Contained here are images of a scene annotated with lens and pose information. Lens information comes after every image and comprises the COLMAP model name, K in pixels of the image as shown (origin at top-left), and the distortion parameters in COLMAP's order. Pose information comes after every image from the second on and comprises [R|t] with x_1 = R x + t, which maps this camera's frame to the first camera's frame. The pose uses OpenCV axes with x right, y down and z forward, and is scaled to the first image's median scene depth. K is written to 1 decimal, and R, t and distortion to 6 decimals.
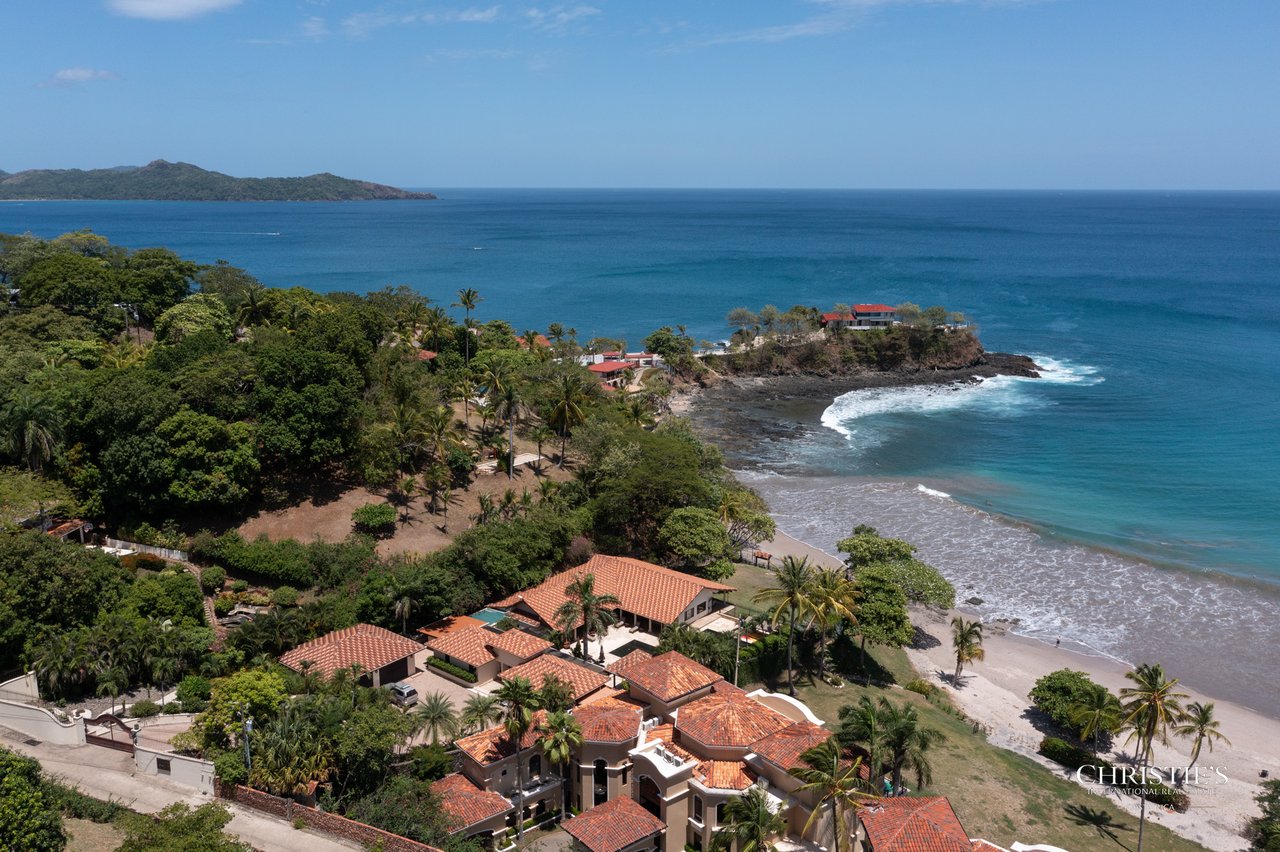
lens RADIAL K [[1036.4, 0, 630.4], [0, 1036.4, 421.9], [0, 0, 1]] dist [-0.005639, -0.003231]
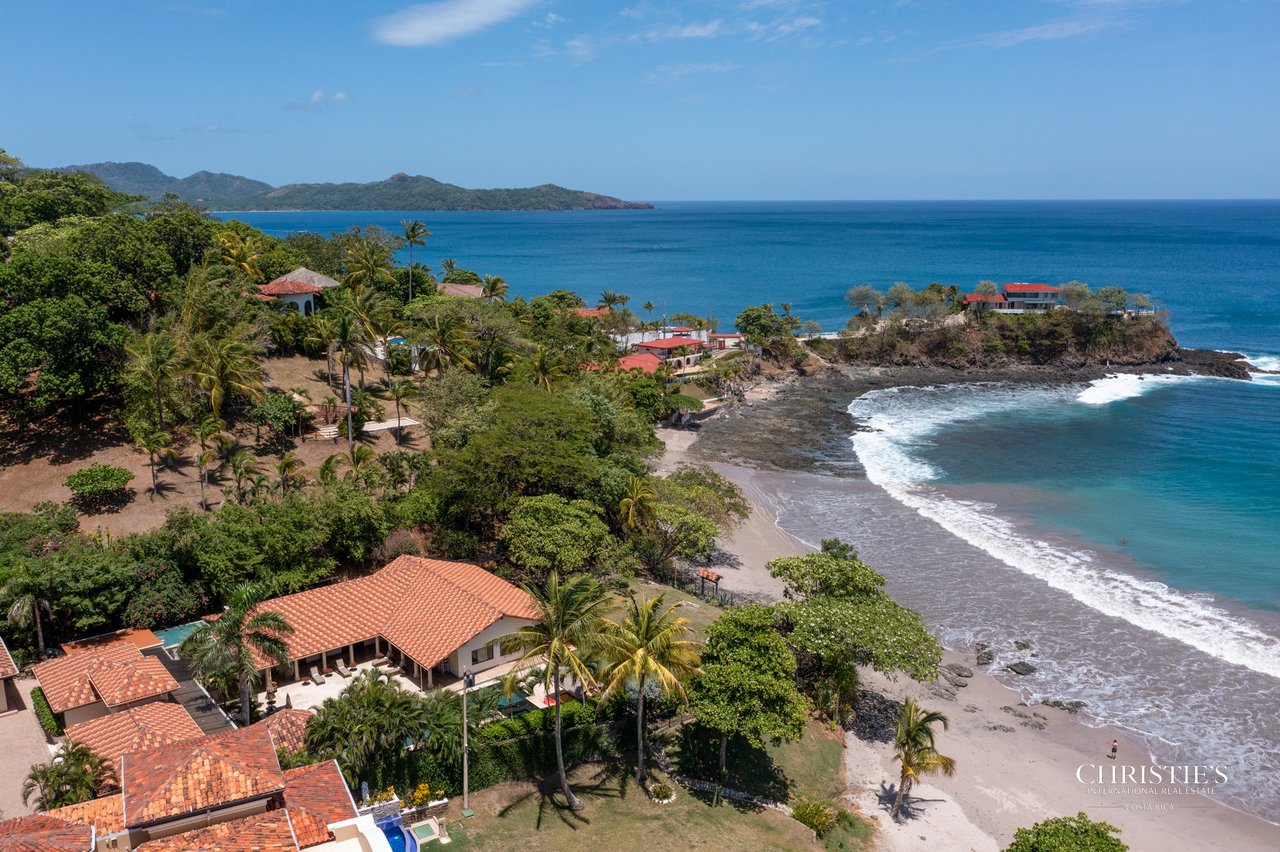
lens RADIAL K [[1036.4, 0, 627.1], [0, 1036.4, 427.1], [0, 0, 1]] dist [-0.005639, -0.003231]
pose [[0.977357, 0.039990, -0.207782, 0.106716], [-0.041360, 0.999142, -0.002247, 0.016016], [0.207514, 0.010790, 0.978173, 0.149892]]
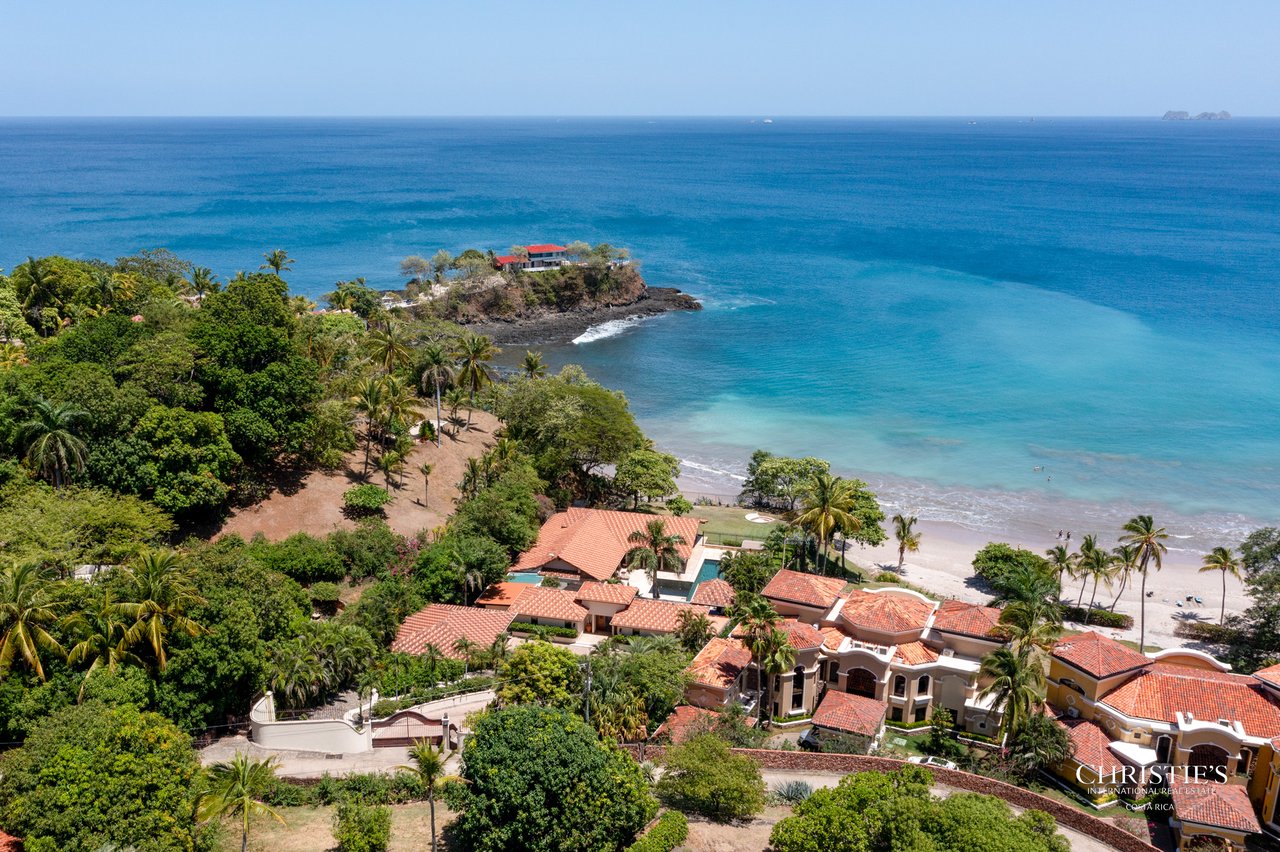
lens RADIAL K [[1140.3, 0, 578.2], [0, 1140.3, 435.0], [0, 0, 1]] dist [-0.004792, 0.001965]
pose [[0.914560, -0.113341, 0.388244, -0.189729], [0.093213, 0.993157, 0.070357, -0.008292], [-0.393562, -0.028156, 0.918867, -0.008096]]
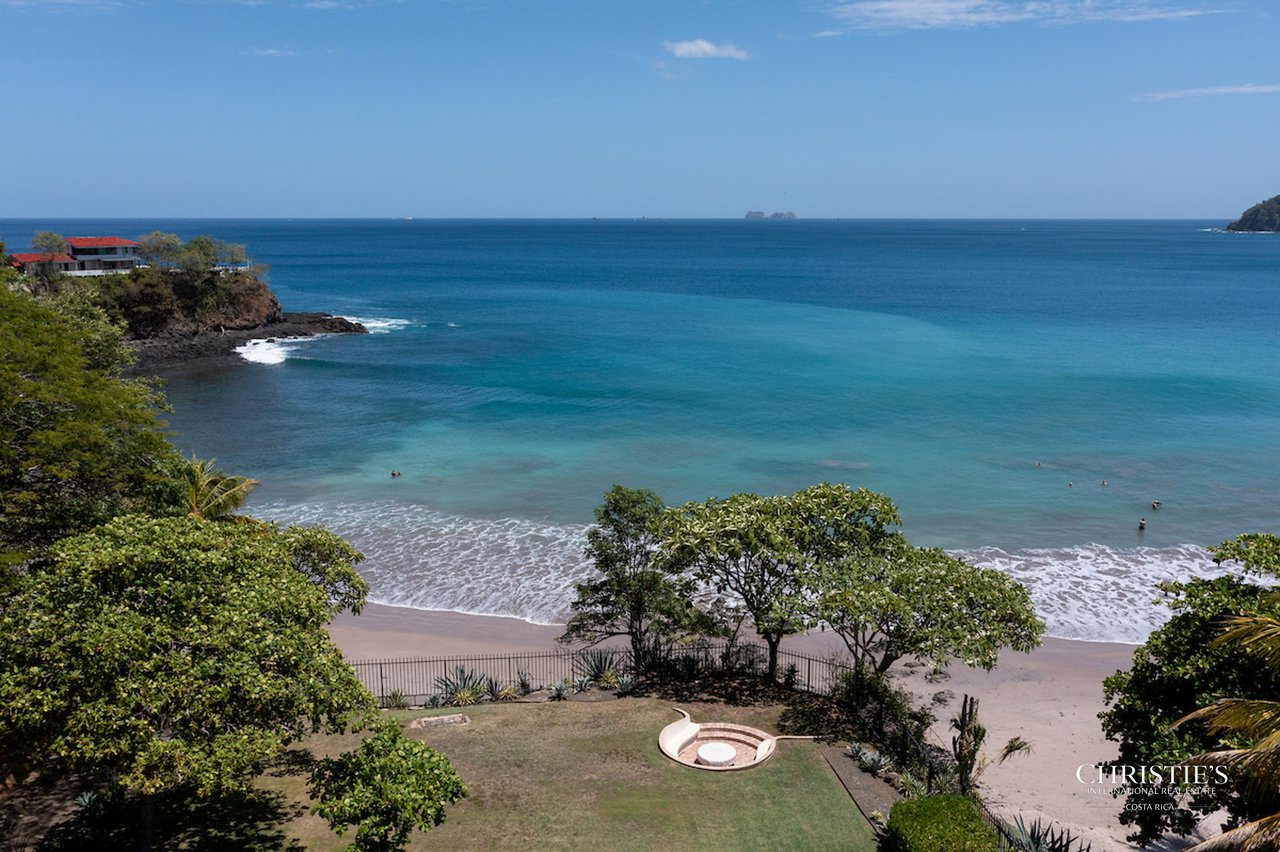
lens RADIAL K [[1068.5, 0, 665.5], [0, 1068.5, 456.4], [0, 0, 1]] dist [0.011847, -0.013997]
pose [[0.691682, -0.160035, 0.704248, -0.003993], [0.161669, 0.984703, 0.064982, 0.032296], [-0.703875, 0.068909, 0.706974, 0.345462]]
